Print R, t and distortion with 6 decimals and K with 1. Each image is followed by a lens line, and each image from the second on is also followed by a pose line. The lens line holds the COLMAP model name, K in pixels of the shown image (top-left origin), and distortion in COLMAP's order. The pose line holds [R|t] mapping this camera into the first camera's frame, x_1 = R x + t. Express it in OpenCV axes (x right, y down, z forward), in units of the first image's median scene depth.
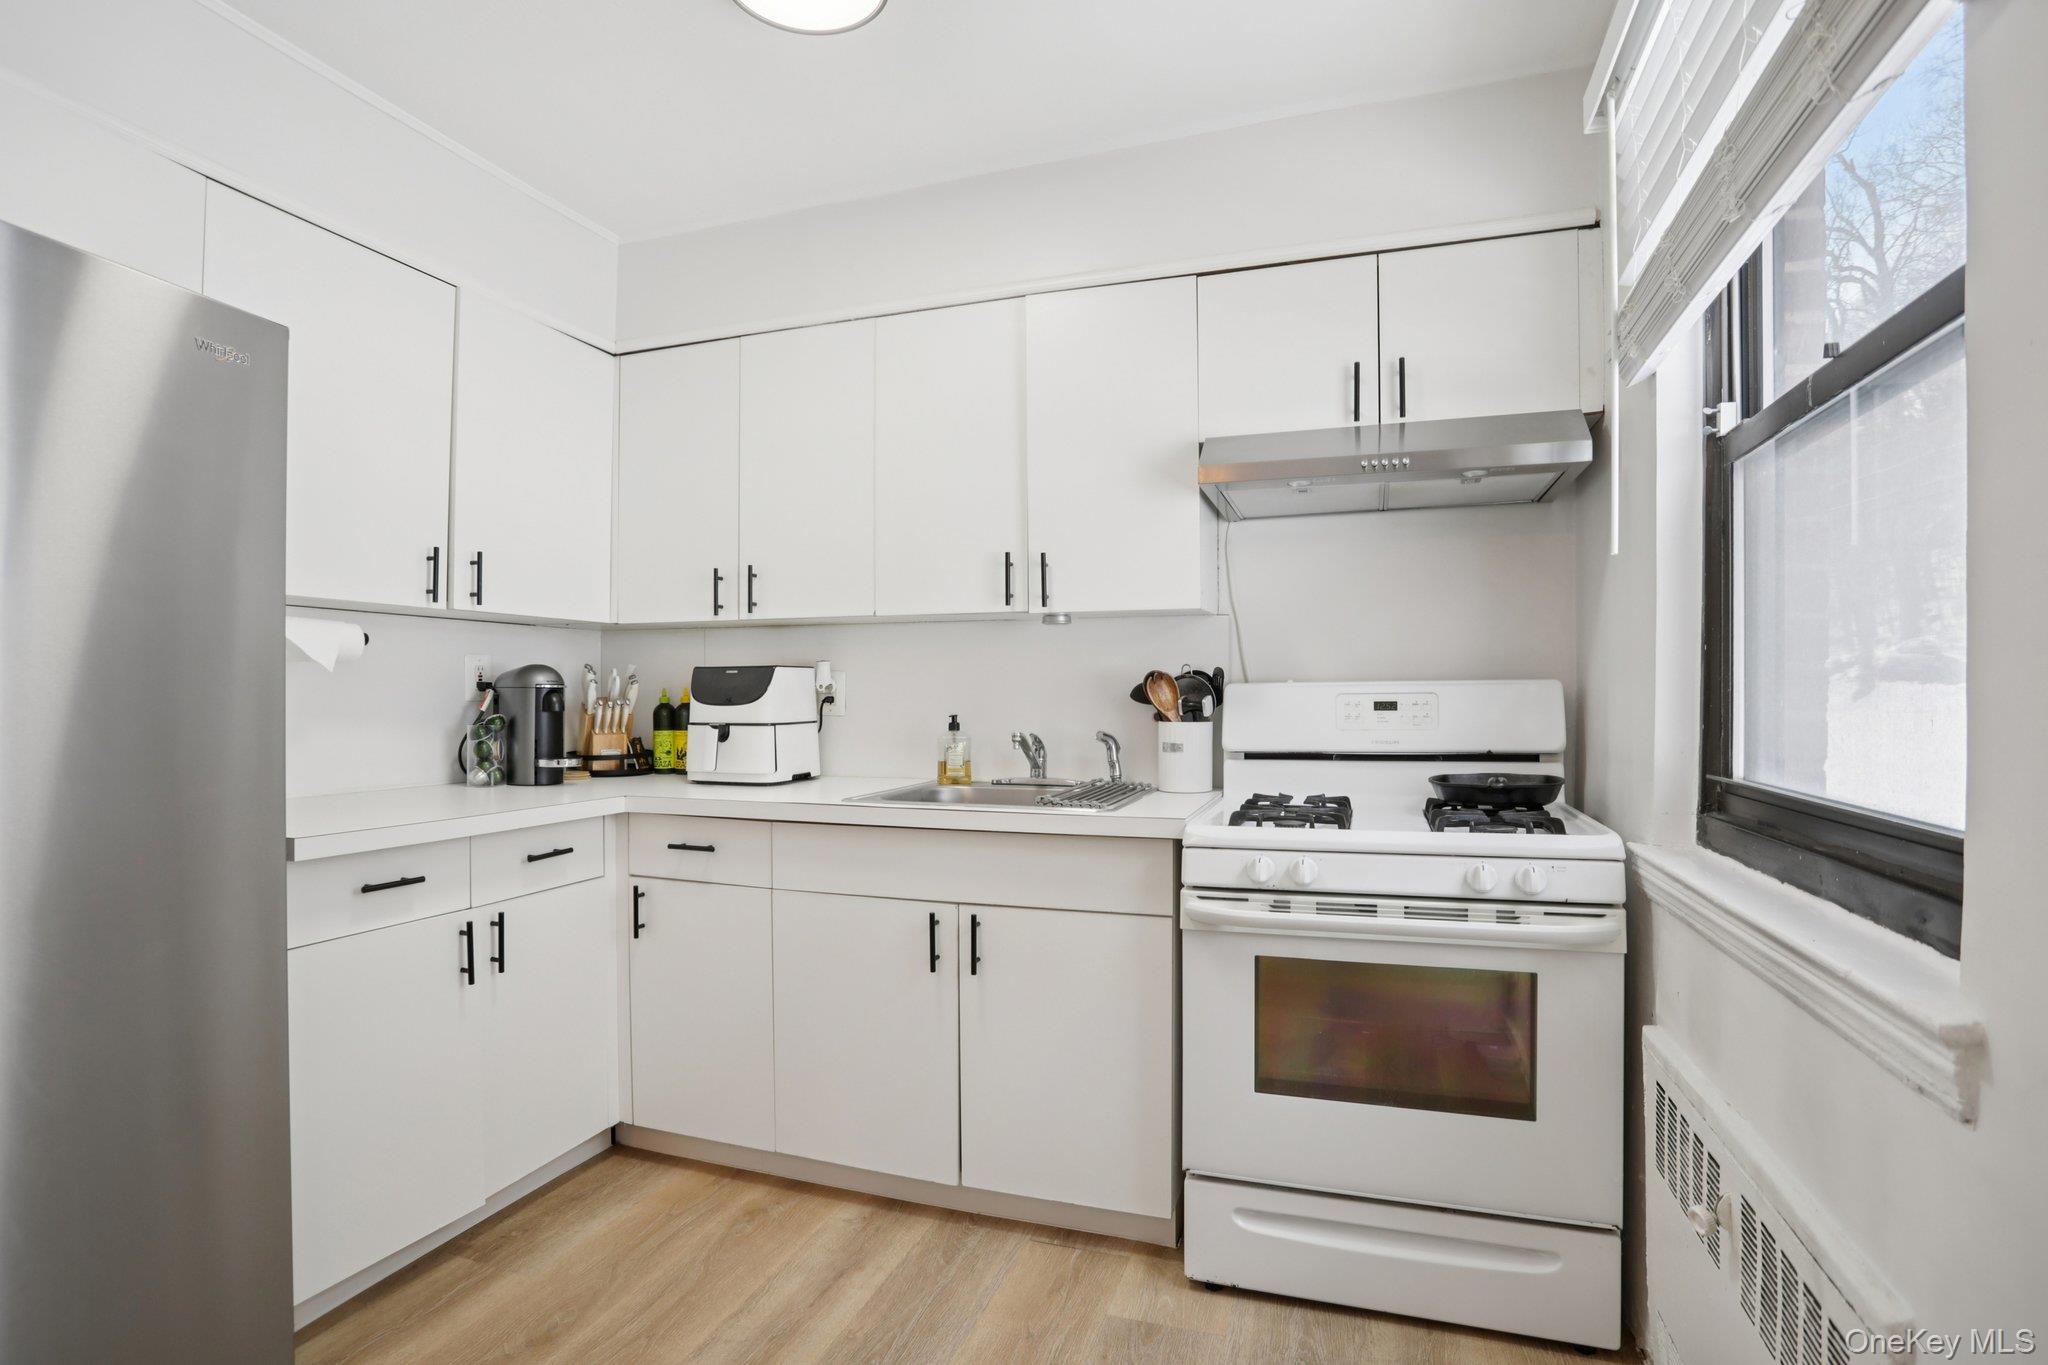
lens RADIAL K [[1009.3, 0, 1023.1], [0, 1009.3, 693.3], [0, 0, 1]] dist [-0.064010, 0.024976]
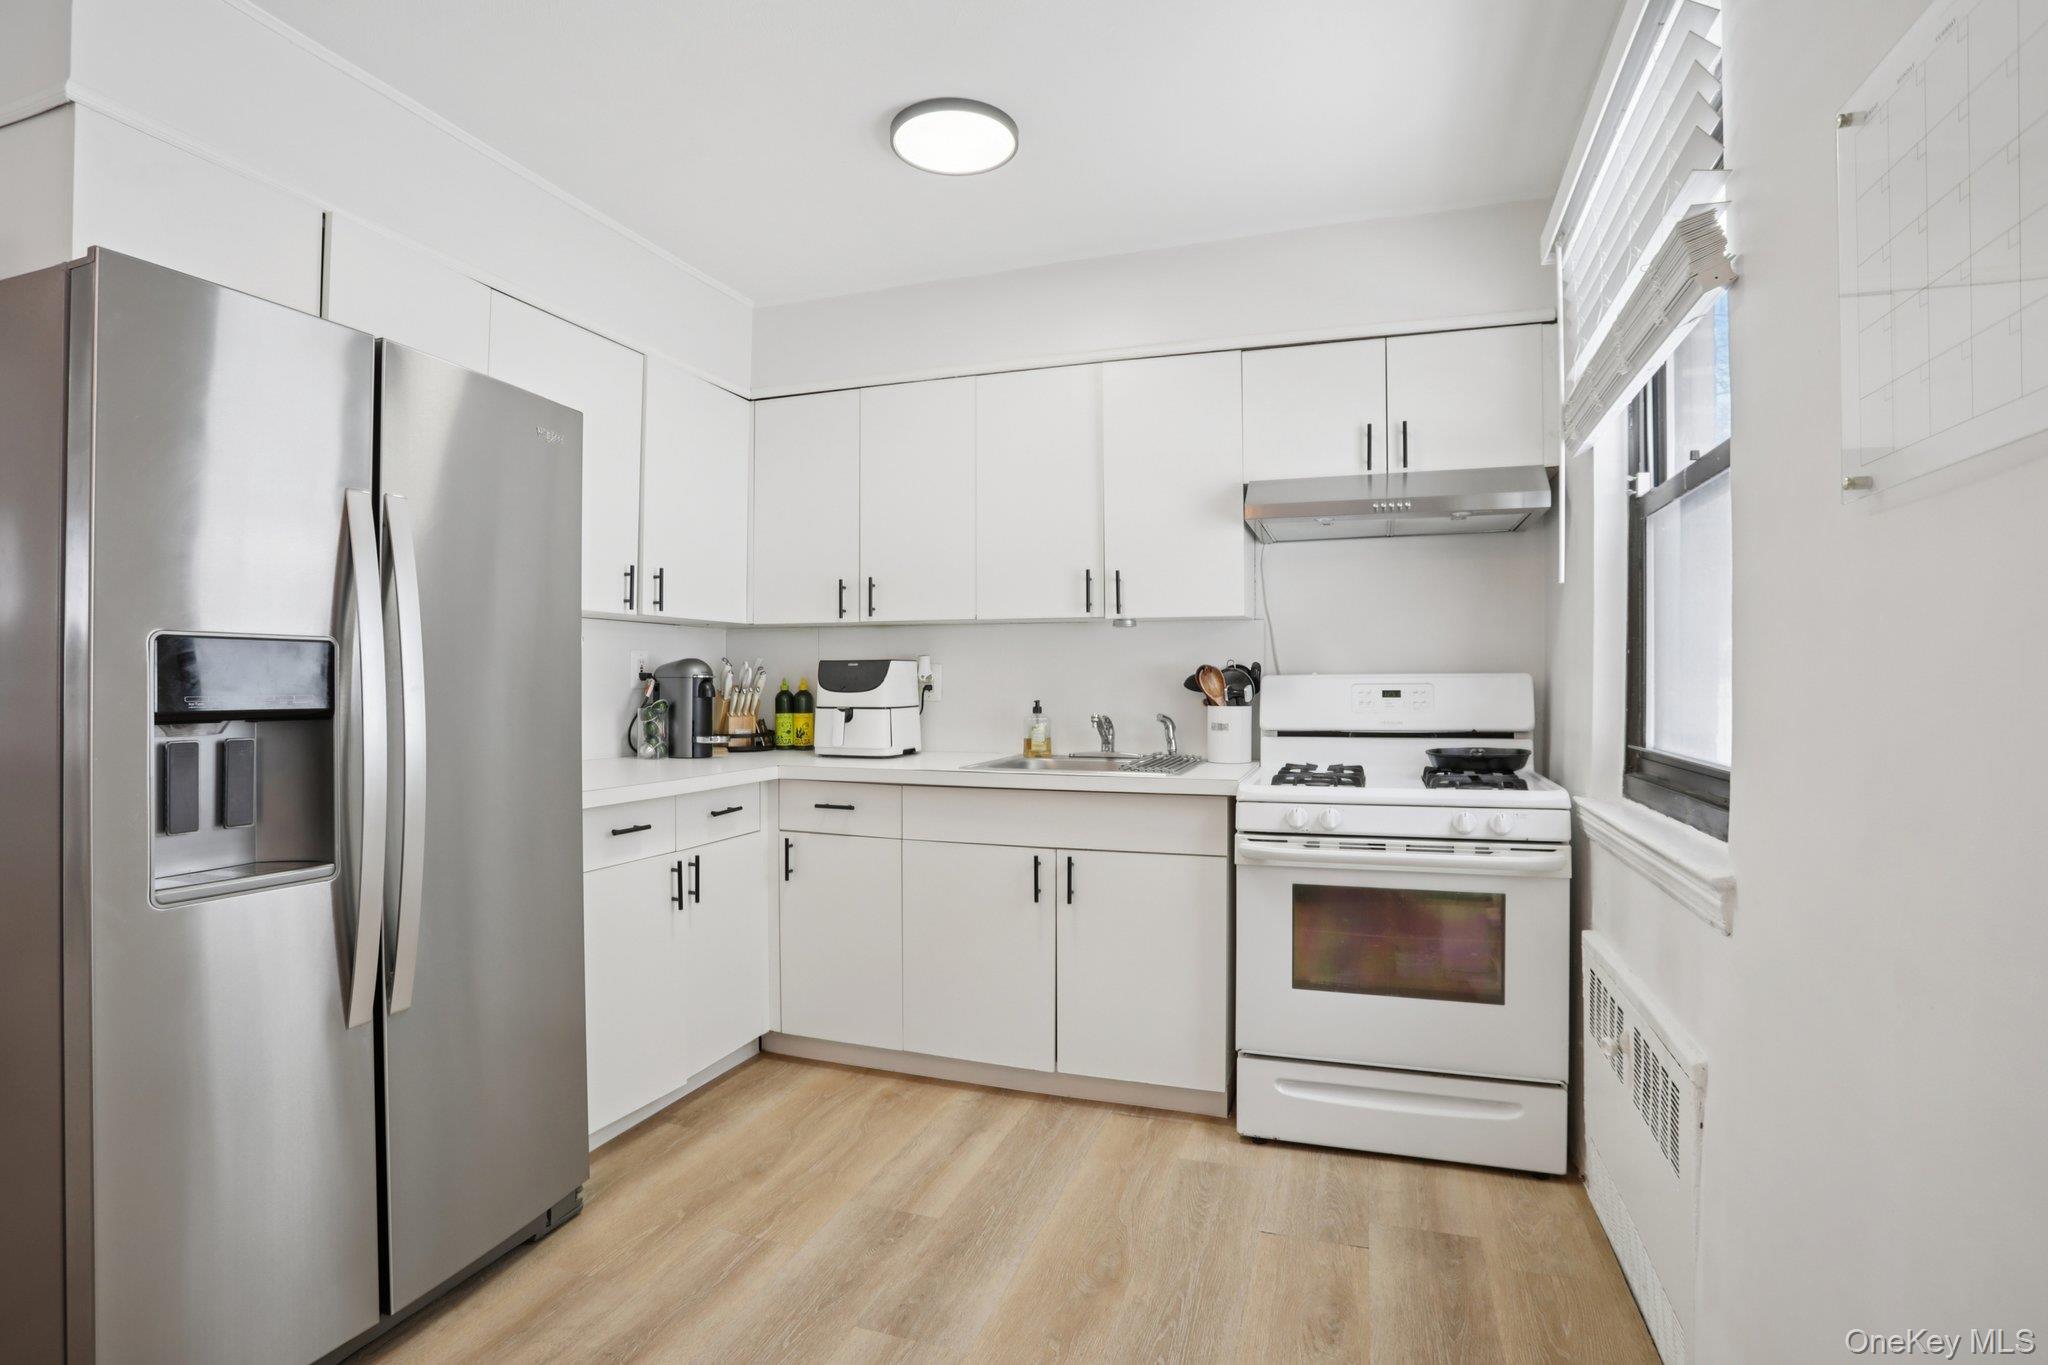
lens RADIAL K [[1009.3, 0, 1021.4], [0, 1009.3, 679.2], [0, 0, 1]] dist [-0.064010, 0.024976]
pose [[0.999985, 0.001957, -0.005144, -0.111932], [-0.001962, 0.999998, -0.000965, -0.004326], [0.005142, 0.000975, 0.999986, -0.301574]]
